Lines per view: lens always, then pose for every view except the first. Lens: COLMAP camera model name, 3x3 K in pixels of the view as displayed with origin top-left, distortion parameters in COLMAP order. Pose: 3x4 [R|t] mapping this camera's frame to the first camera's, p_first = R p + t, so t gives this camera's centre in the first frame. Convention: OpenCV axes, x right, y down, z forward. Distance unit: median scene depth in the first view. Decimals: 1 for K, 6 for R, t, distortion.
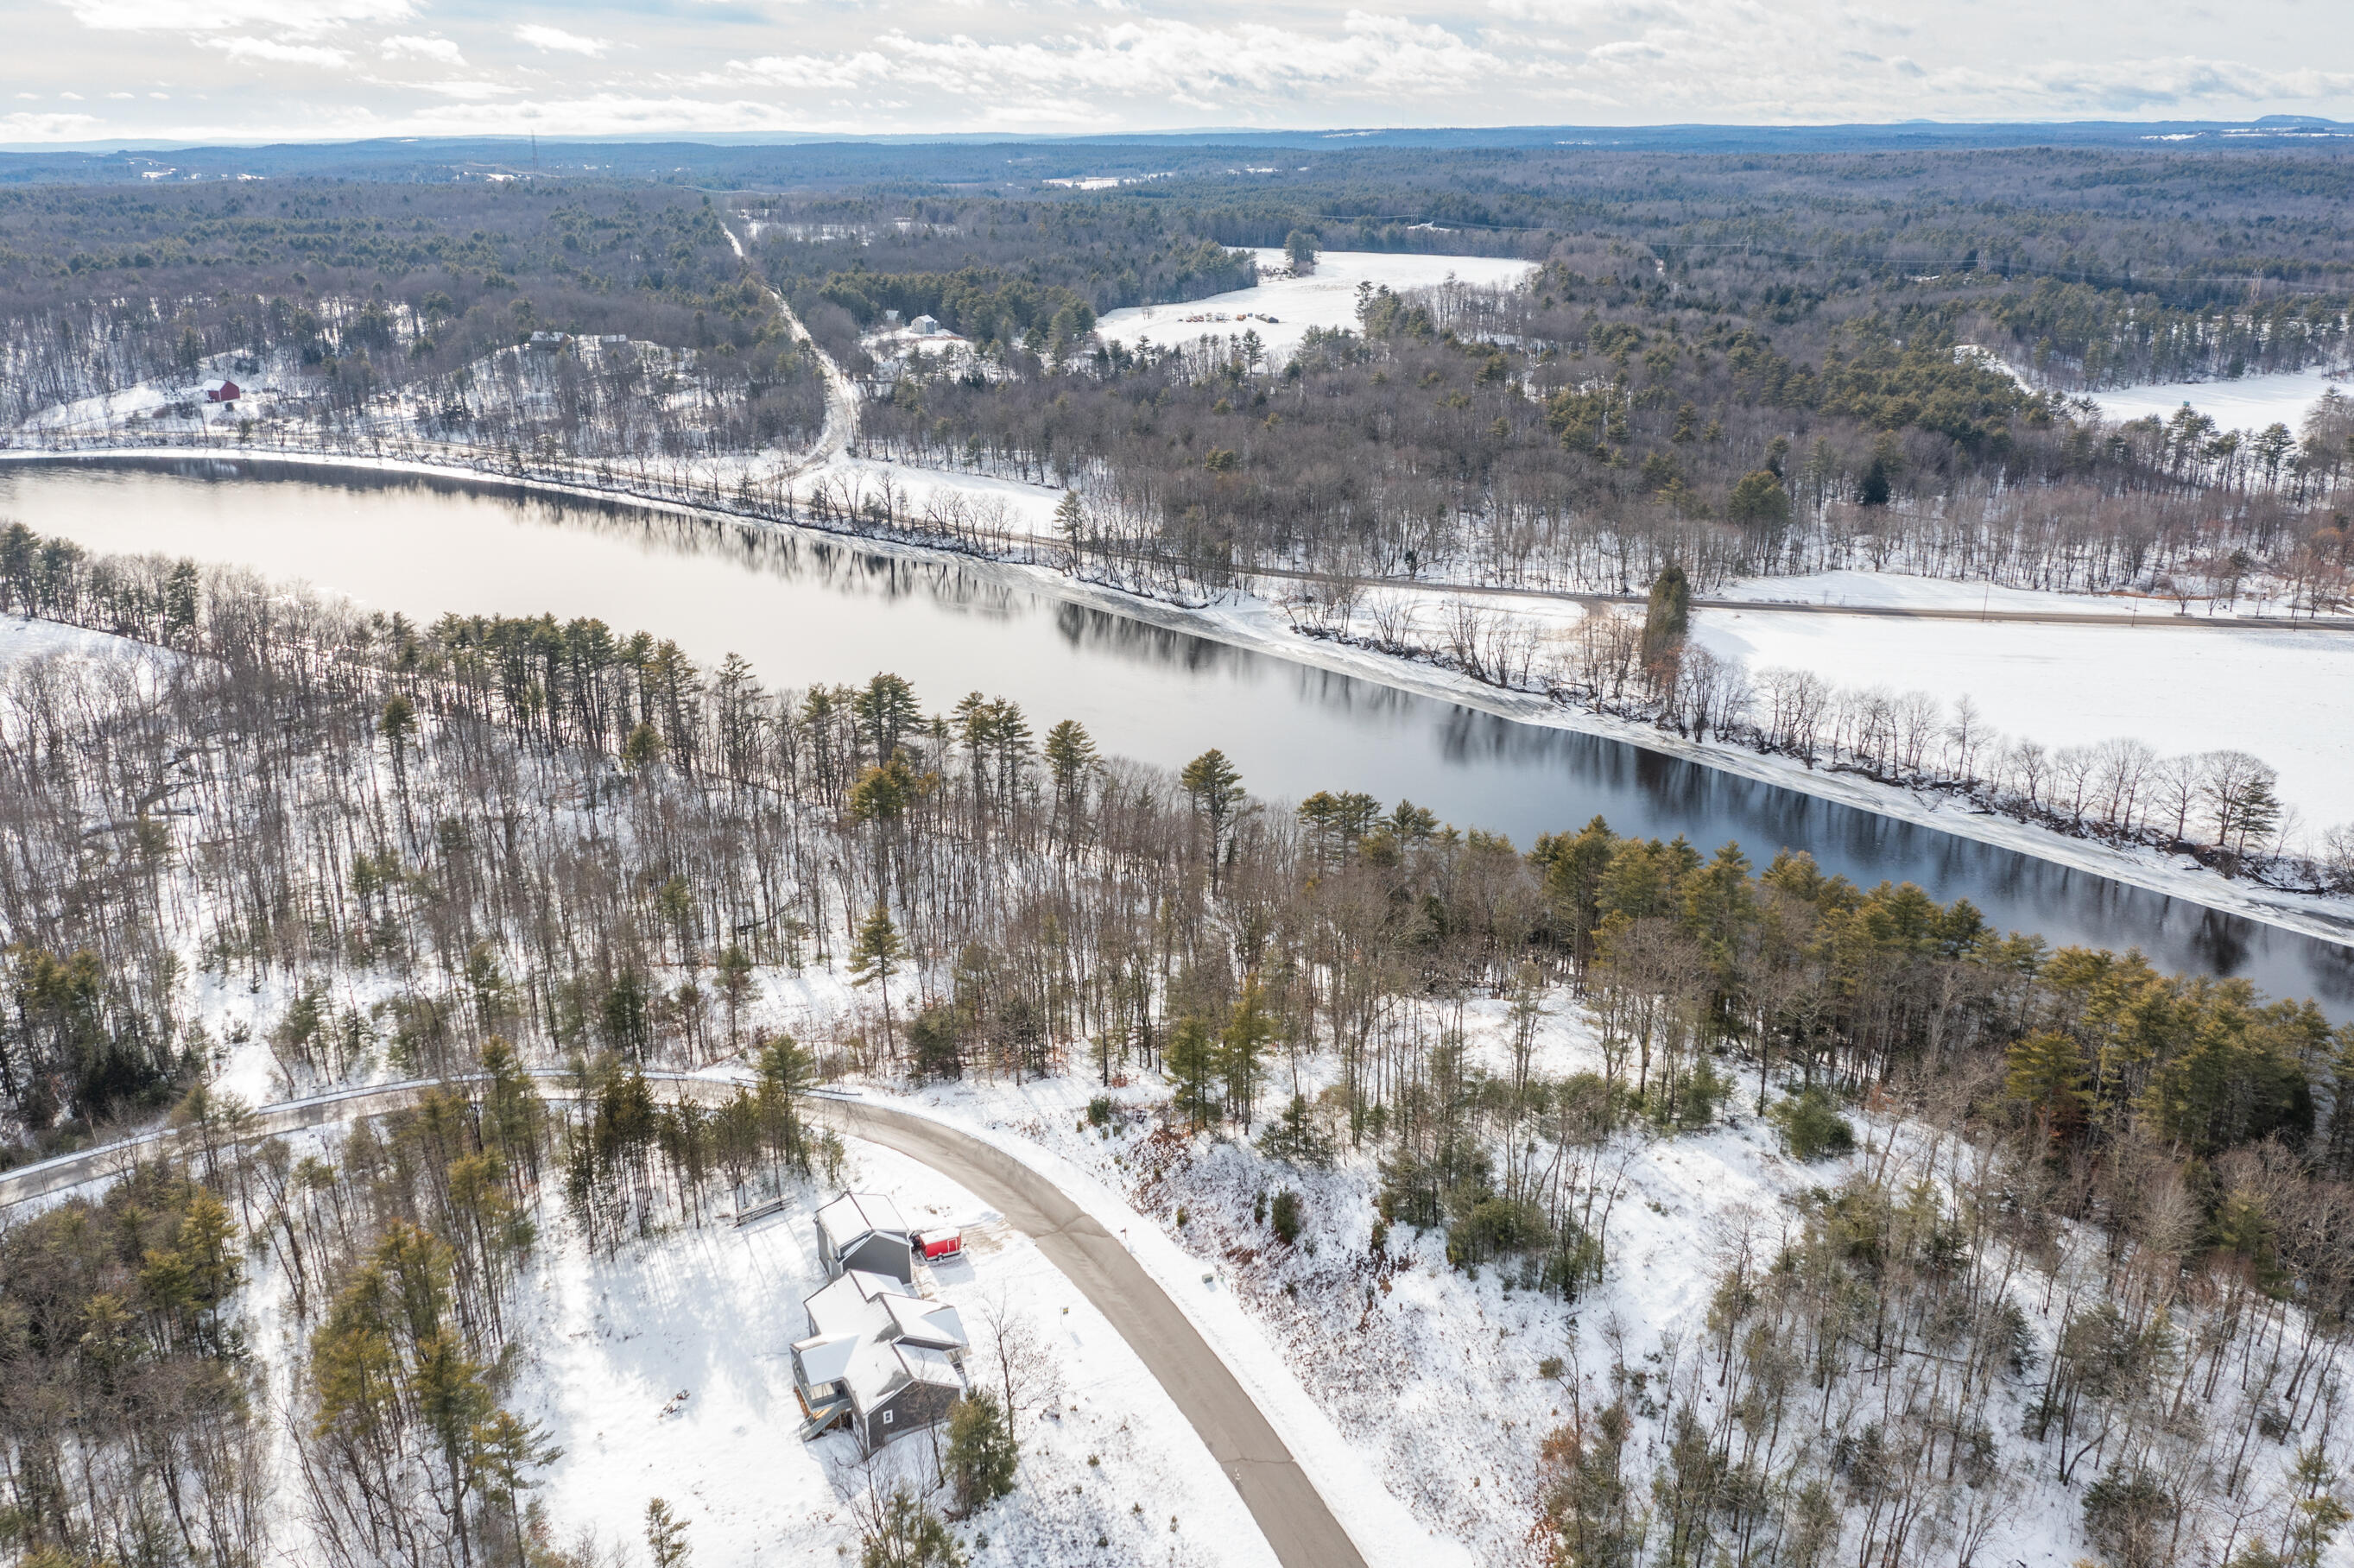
lens RADIAL K [[1958.1, 0, 1186.0], [0, 1958.1, 771.4], [0, 0, 1]] dist [-0.013621, 0.007889]
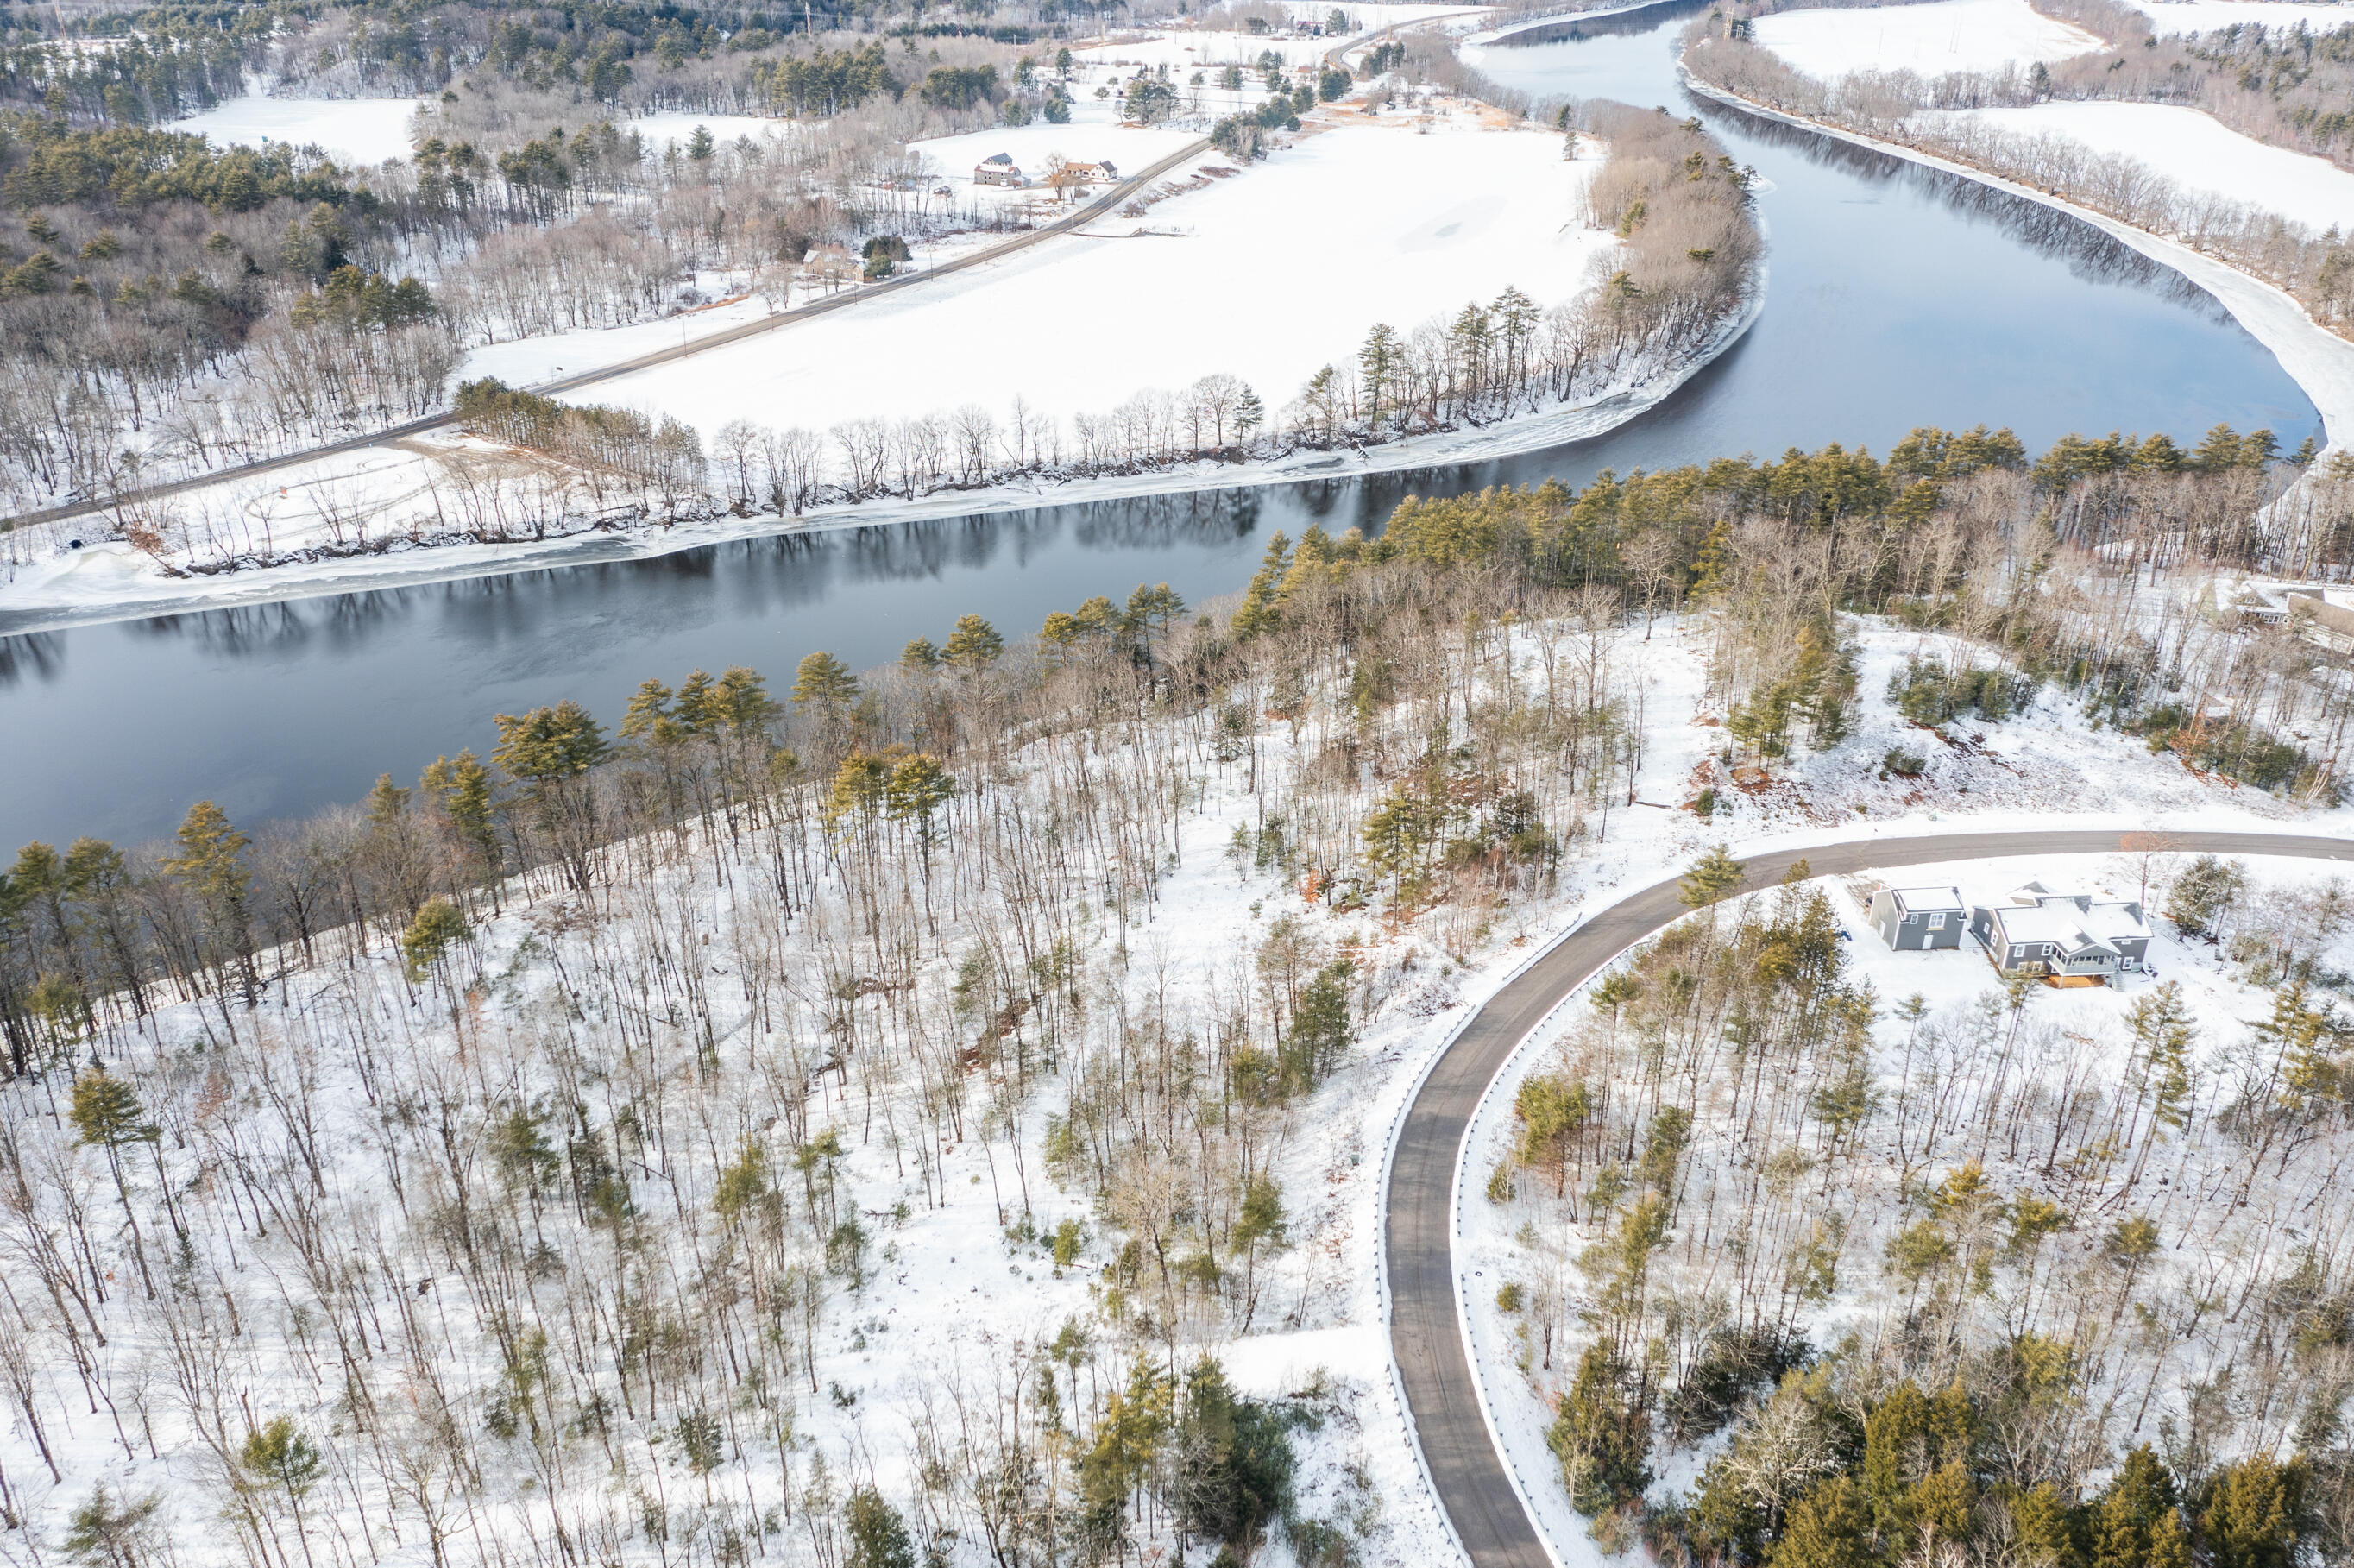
lens RADIAL K [[1921.2, 0, 1188.5], [0, 1921.2, 794.2], [0, 0, 1]] dist [-0.018400, 0.008786]
pose [[0.326197, -0.422029, 0.845865, -0.501619], [0.278688, 0.897973, 0.340556, -0.143614], [-0.903288, 0.124644, 0.410530, 0.341575]]
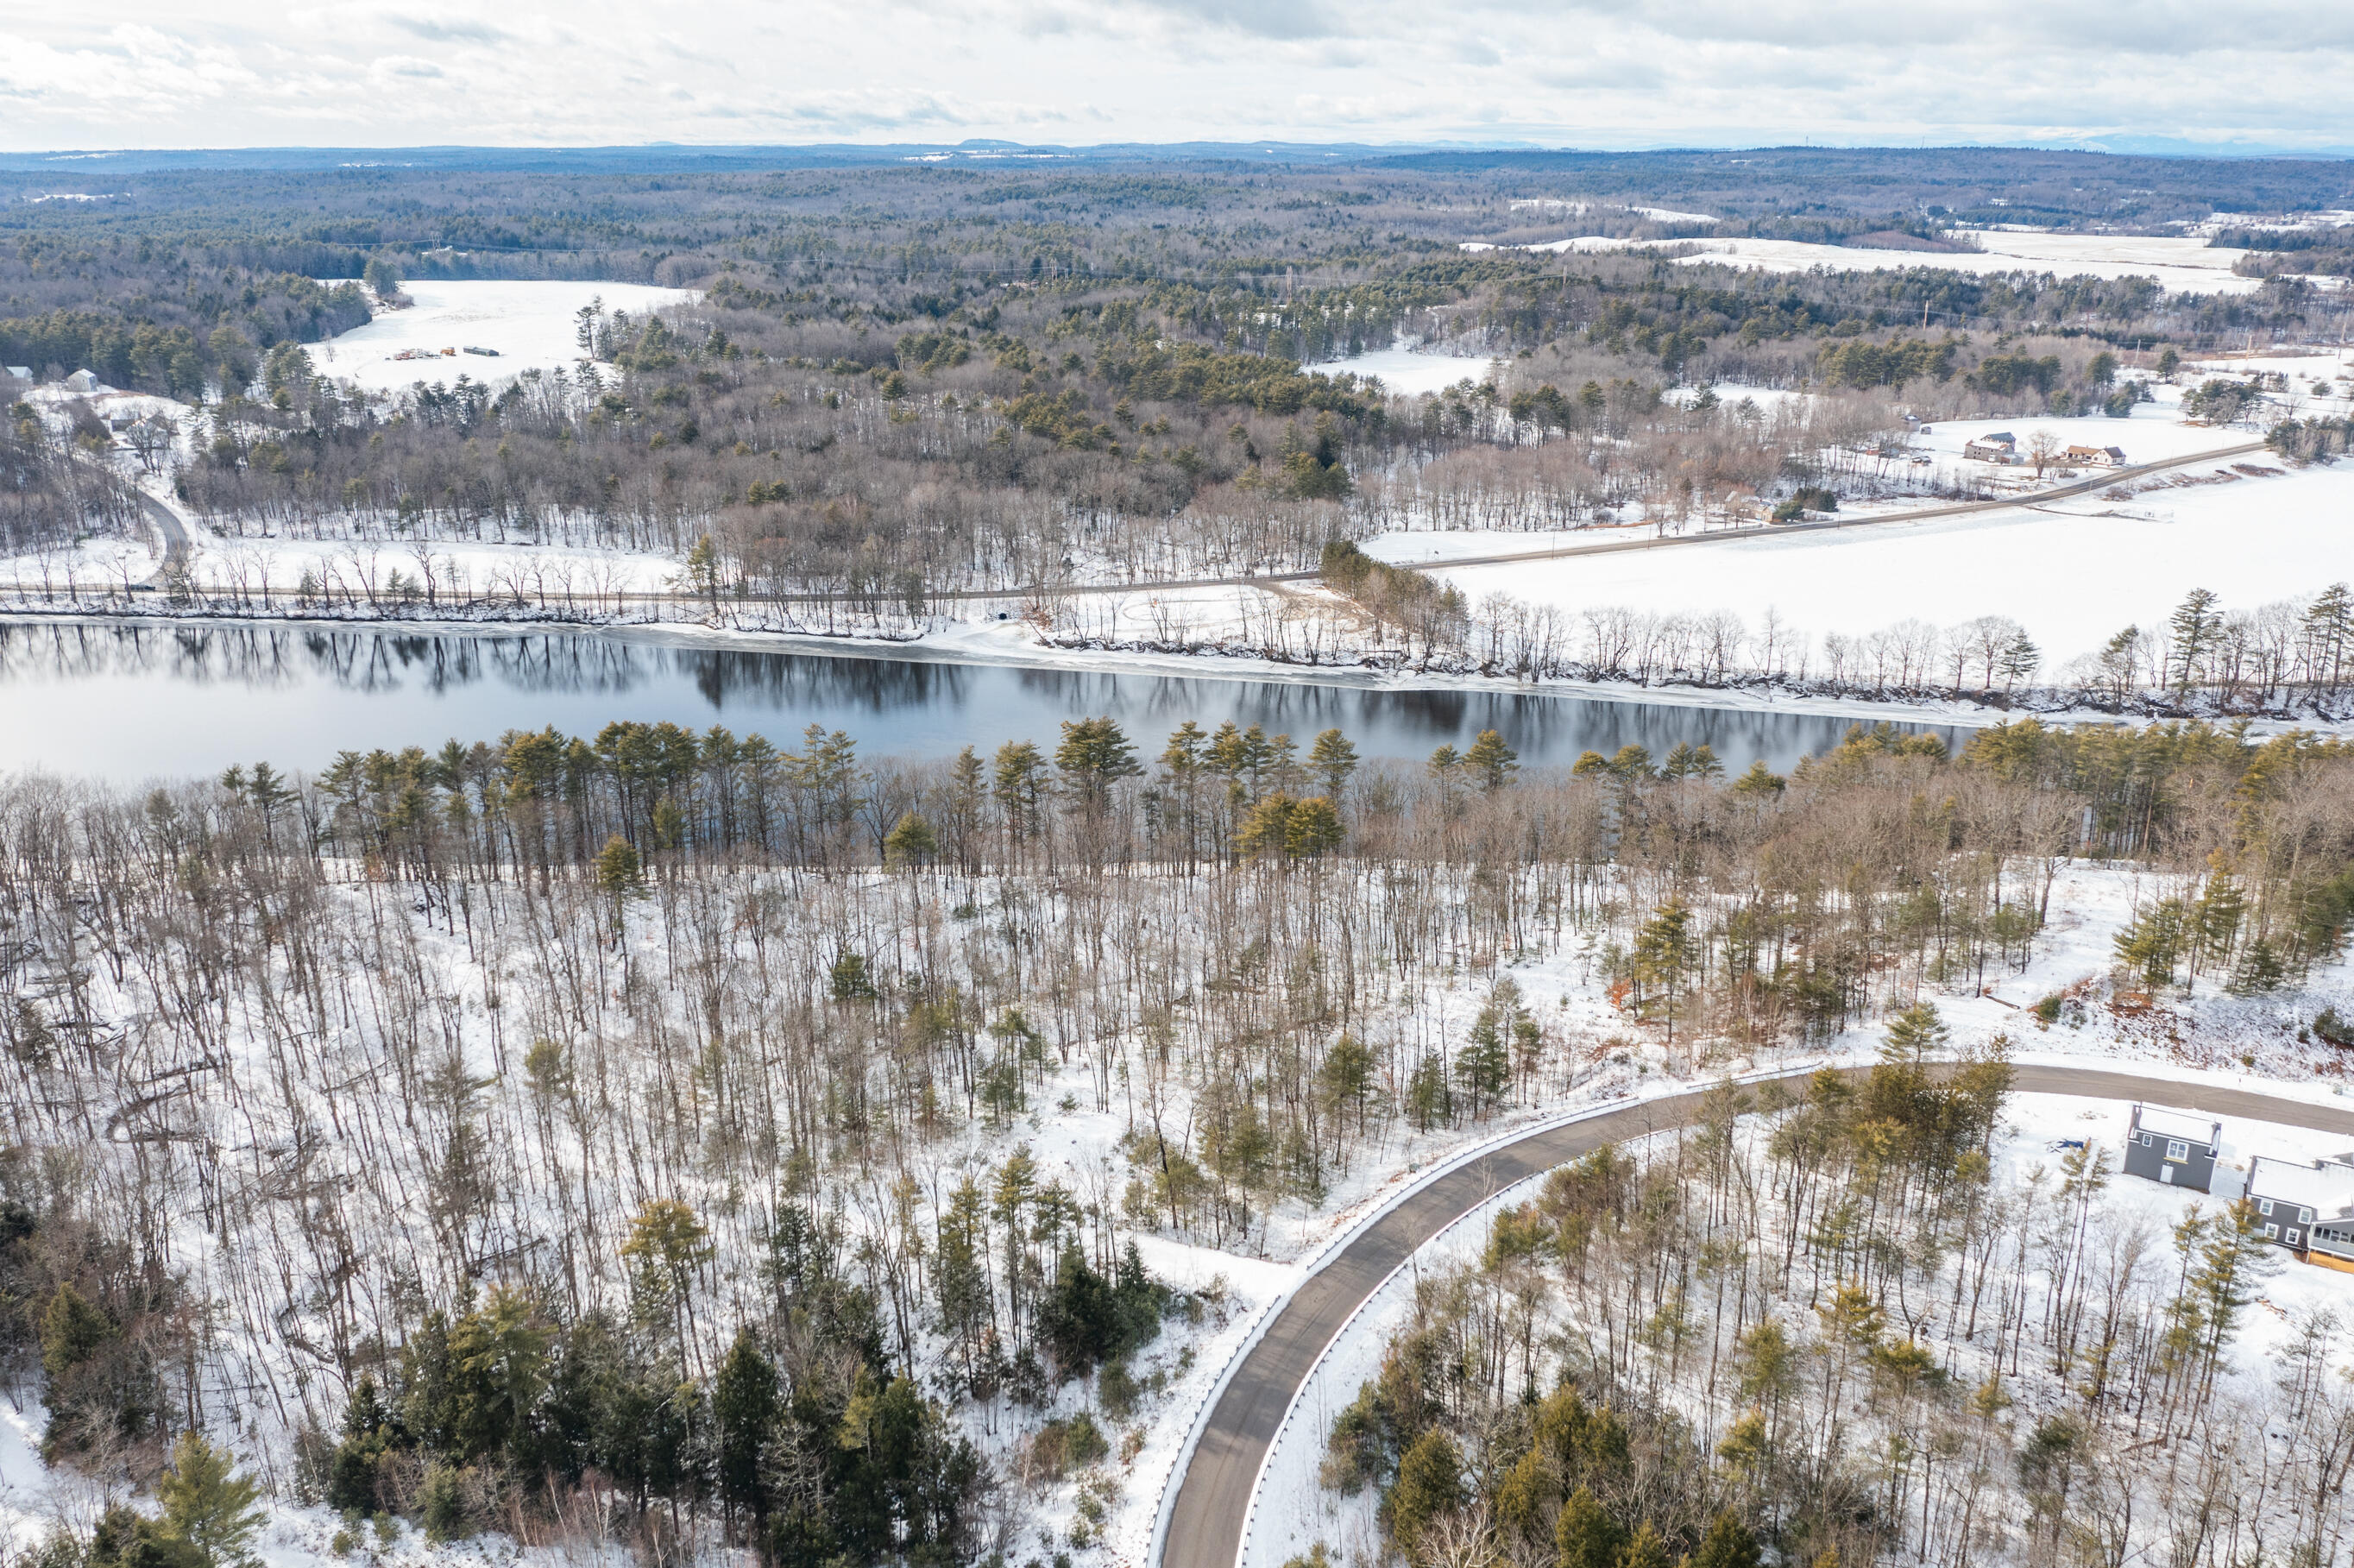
lens RADIAL K [[1921.2, 0, 1188.5], [0, 1921.2, 794.2], [0, 0, 1]] dist [-0.018400, 0.008786]
pose [[0.817578, -0.177360, 0.547822, -0.444058], [0.173906, 0.983010, 0.058715, -0.043162], [-0.548929, 0.047266, 0.834532, 0.146895]]
